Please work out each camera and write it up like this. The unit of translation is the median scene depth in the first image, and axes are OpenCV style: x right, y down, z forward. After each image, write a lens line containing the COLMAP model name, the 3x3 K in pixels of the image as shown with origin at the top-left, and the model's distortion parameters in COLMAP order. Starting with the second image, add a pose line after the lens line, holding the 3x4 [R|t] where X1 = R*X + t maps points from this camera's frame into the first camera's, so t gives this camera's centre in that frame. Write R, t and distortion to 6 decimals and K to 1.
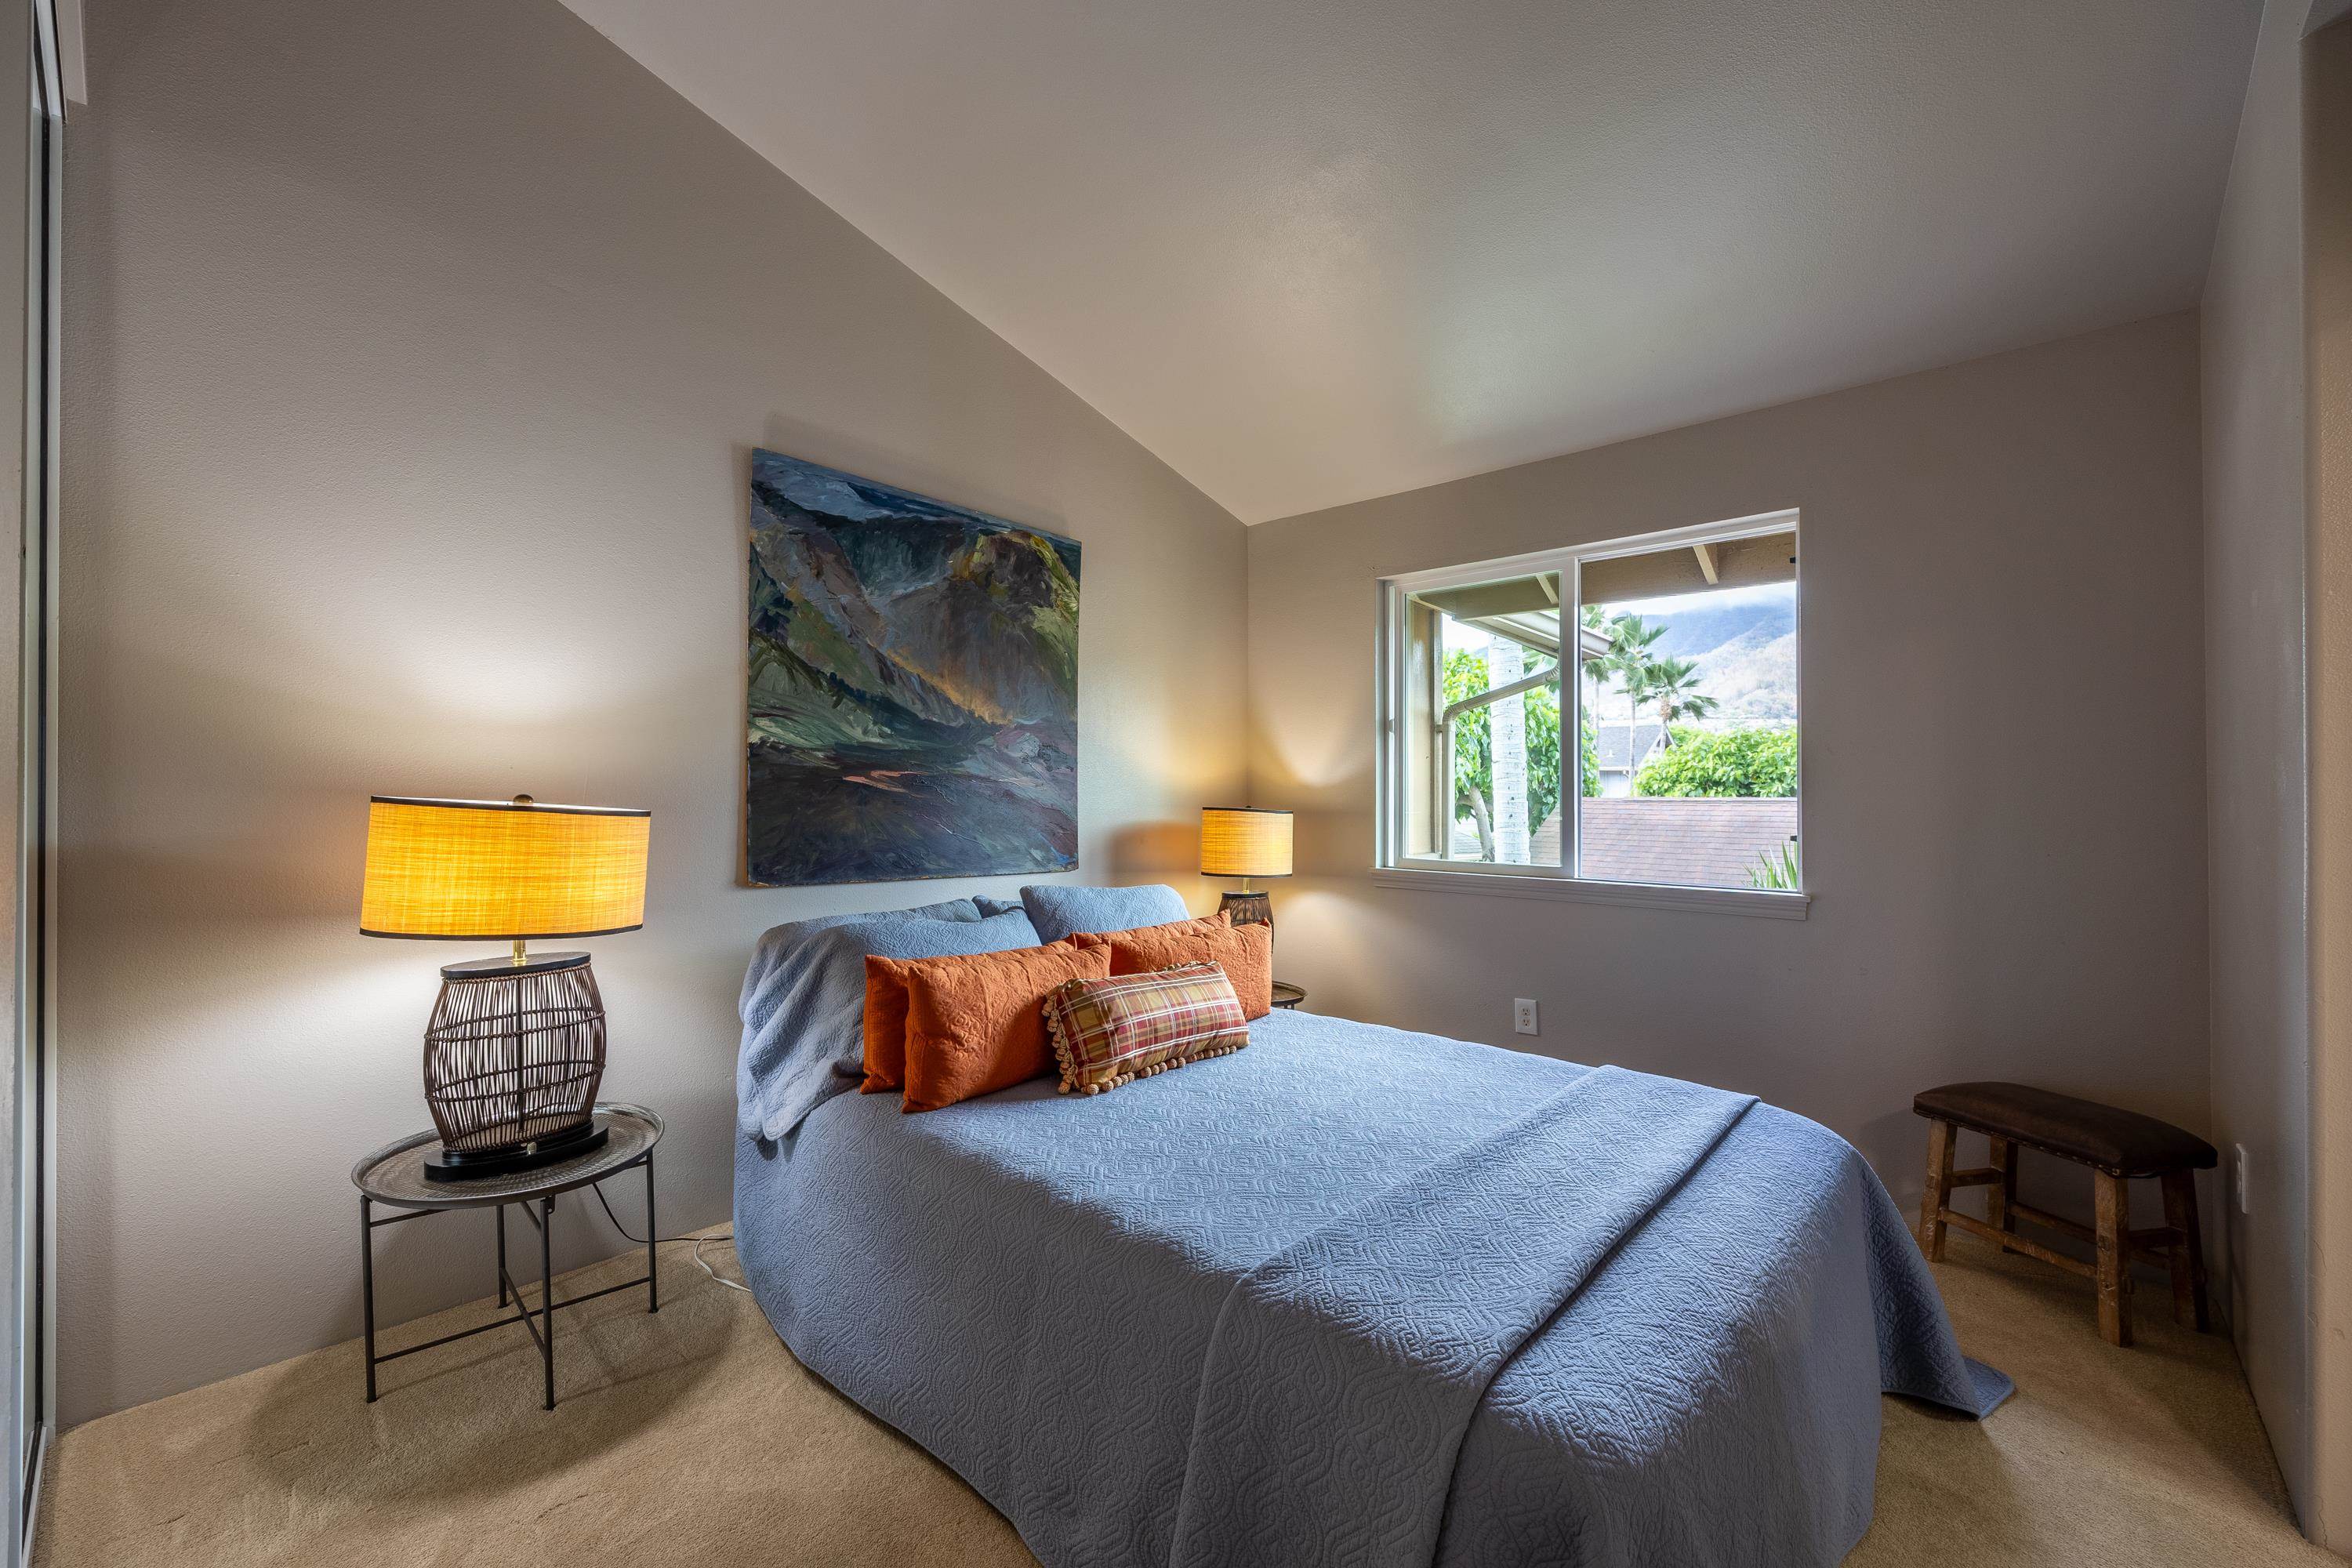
lens RADIAL K [[961.1, 0, 1141.9], [0, 961.1, 756.4], [0, 0, 1]] dist [-0.002096, 0.000895]
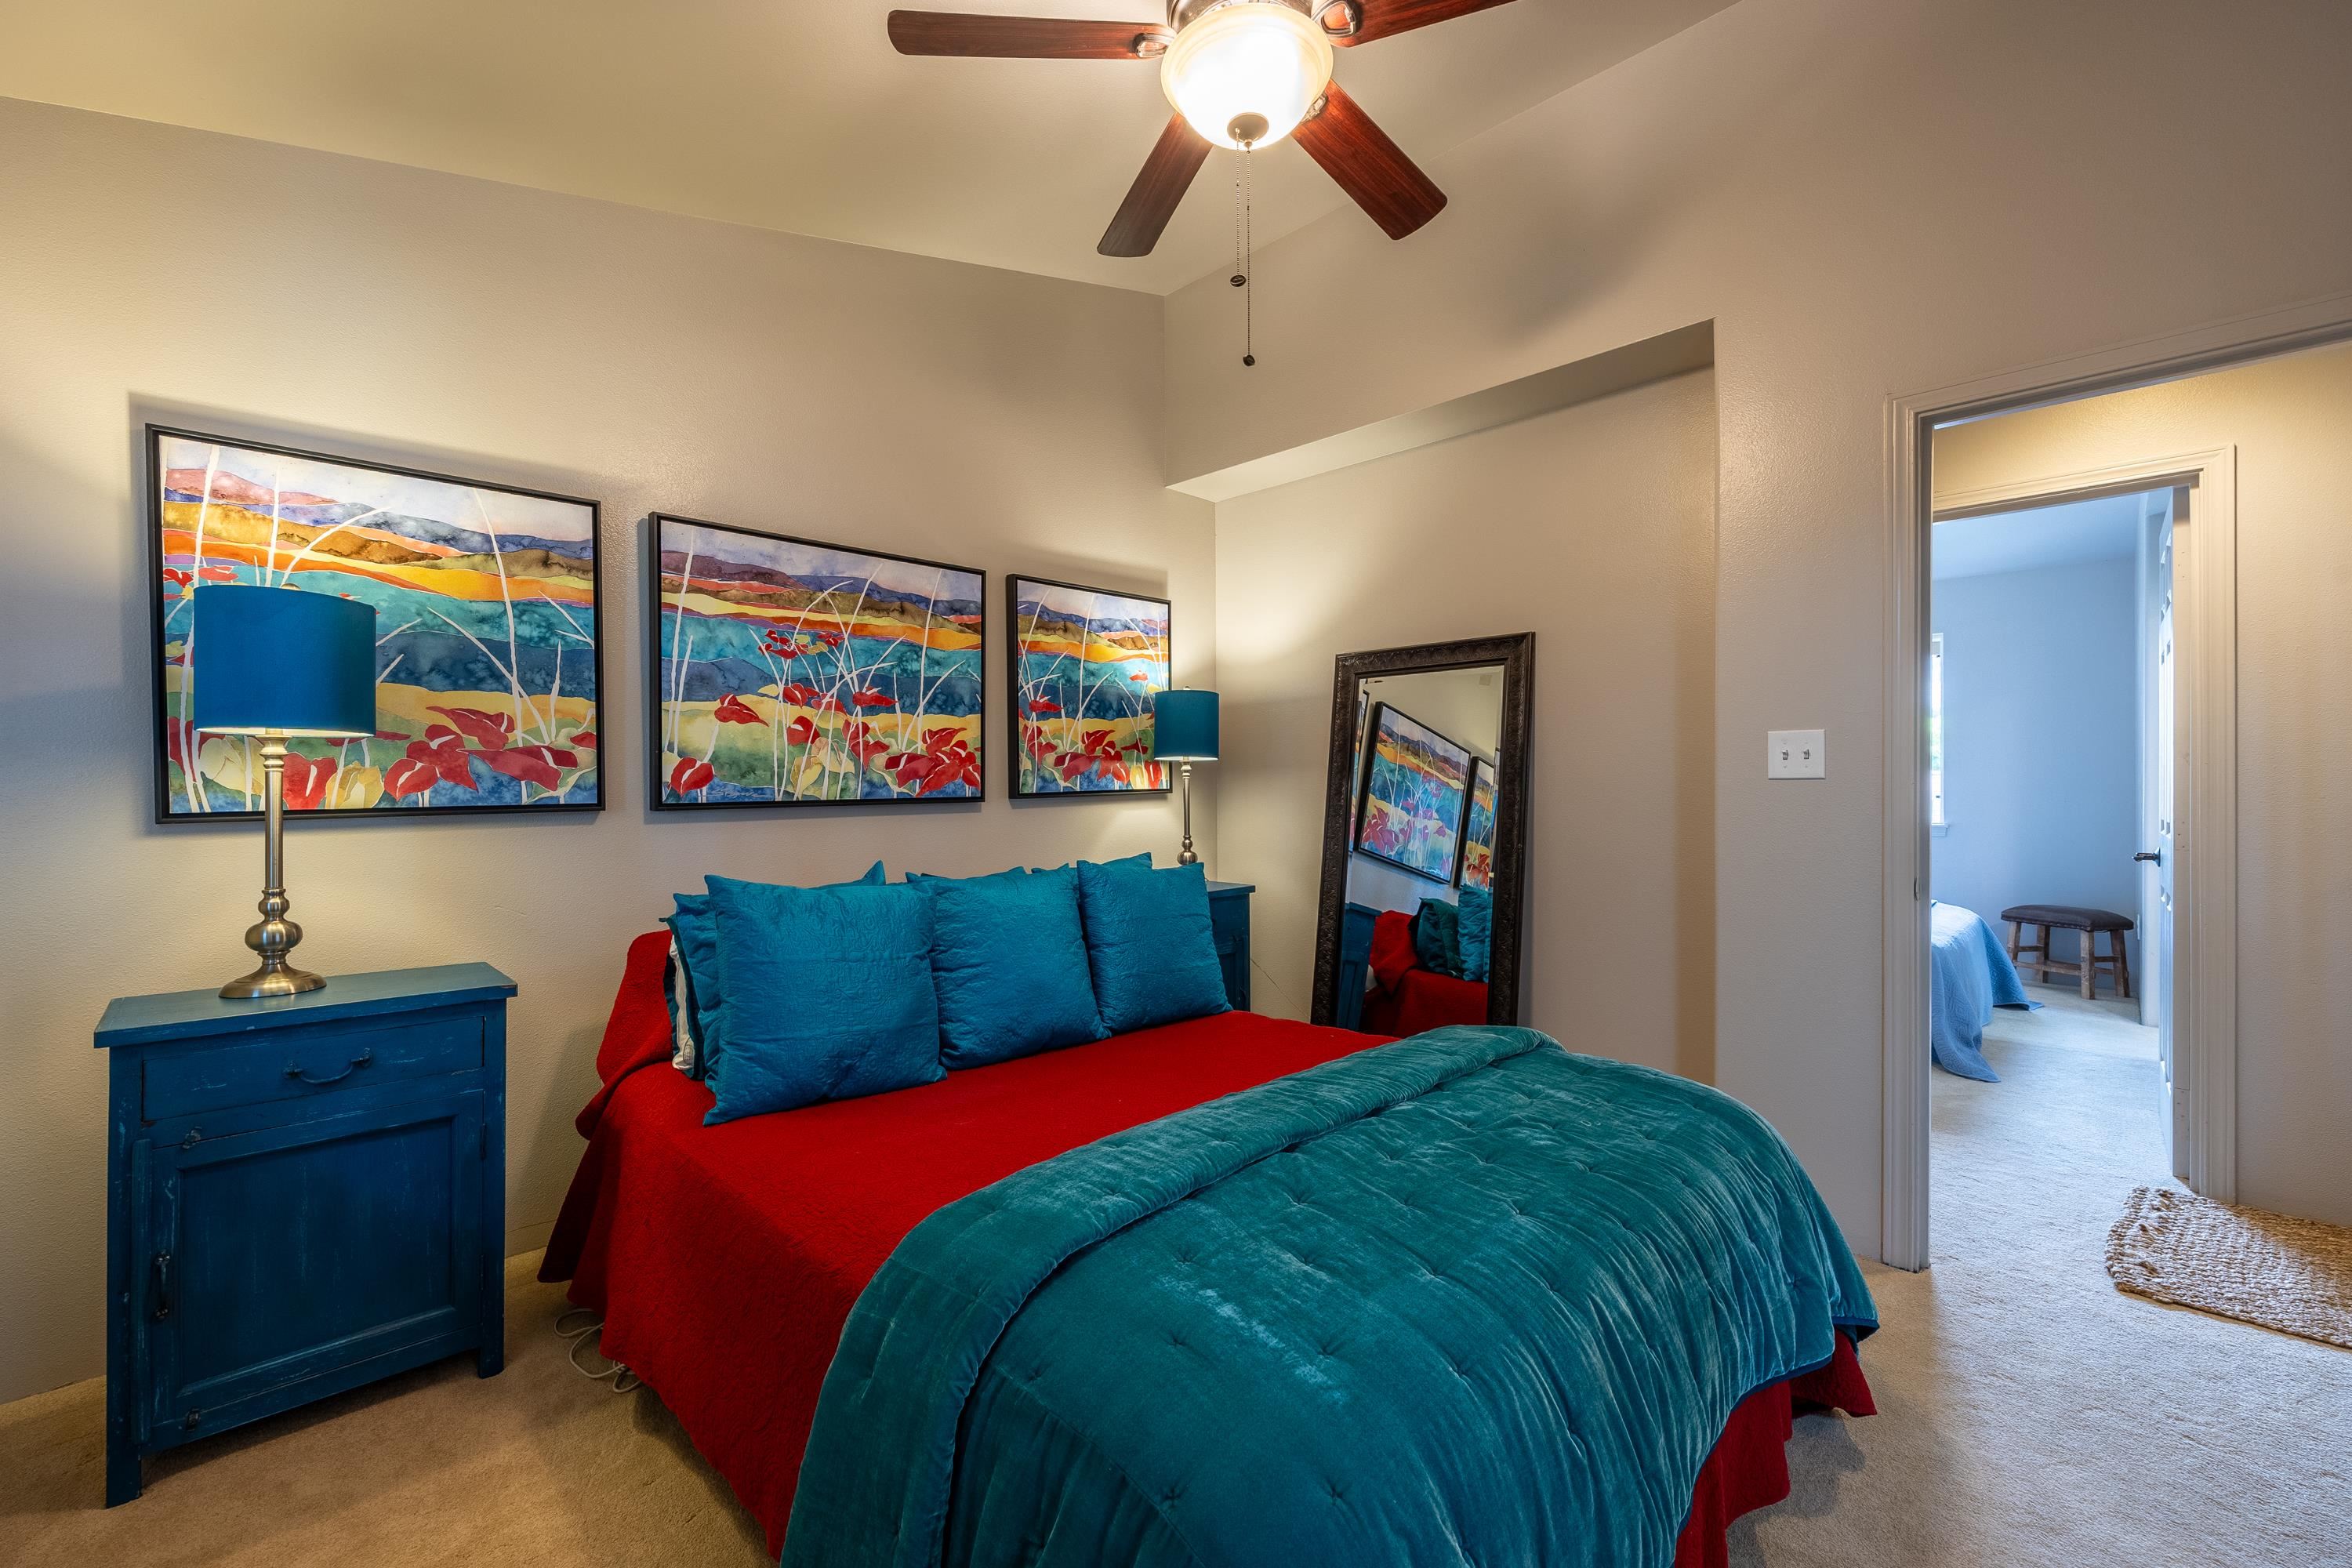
lens RADIAL K [[961.1, 0, 1168.2], [0, 961.1, 785.5], [0, 0, 1]] dist [-0.002096, 0.000895]
pose [[0.999331, -0.026620, -0.025068, -1.185226], [0.027607, 0.998822, 0.039900, -0.085204], [0.023976, -0.040565, 0.998889, -1.401027]]
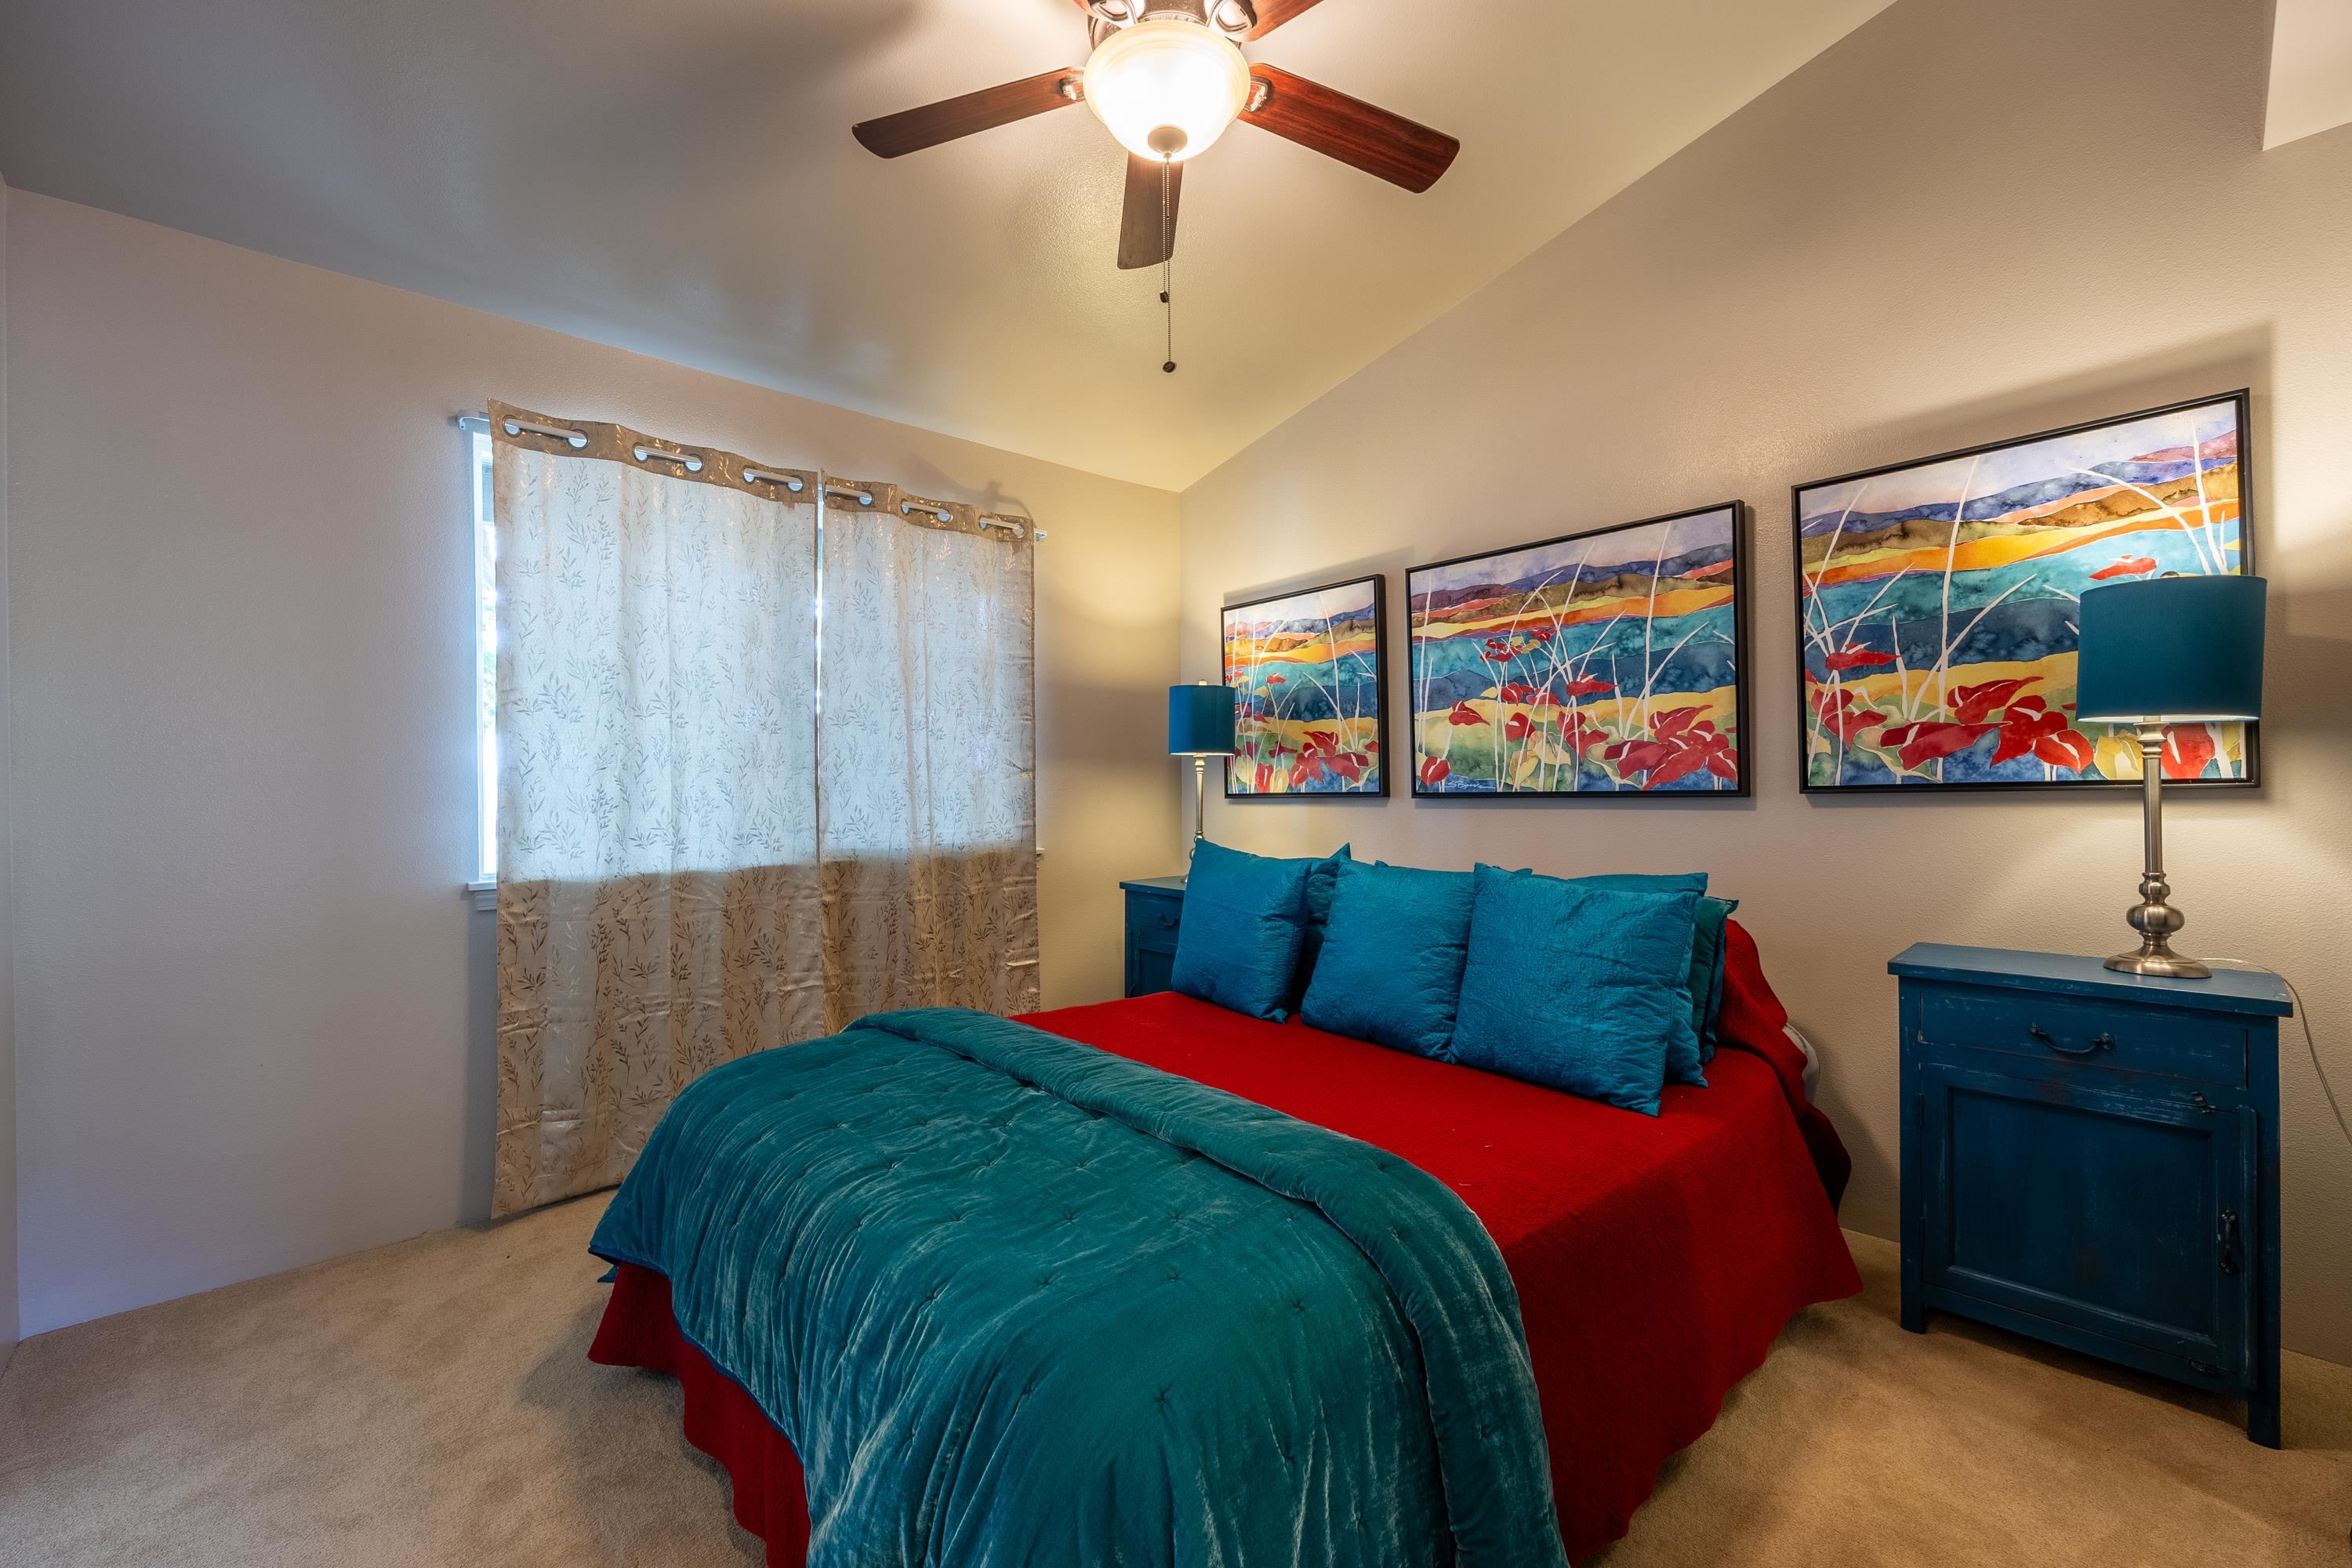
lens RADIAL K [[961.1, 0, 1173.5], [0, 961.1, 783.6], [0, 0, 1]] dist [-0.002096, 0.000895]
pose [[-0.068697, -0.022703, -0.997379, -0.229309], [0.047515, 0.998532, -0.026002, -0.021835], [0.996505, -0.049176, -0.067517, -0.453888]]
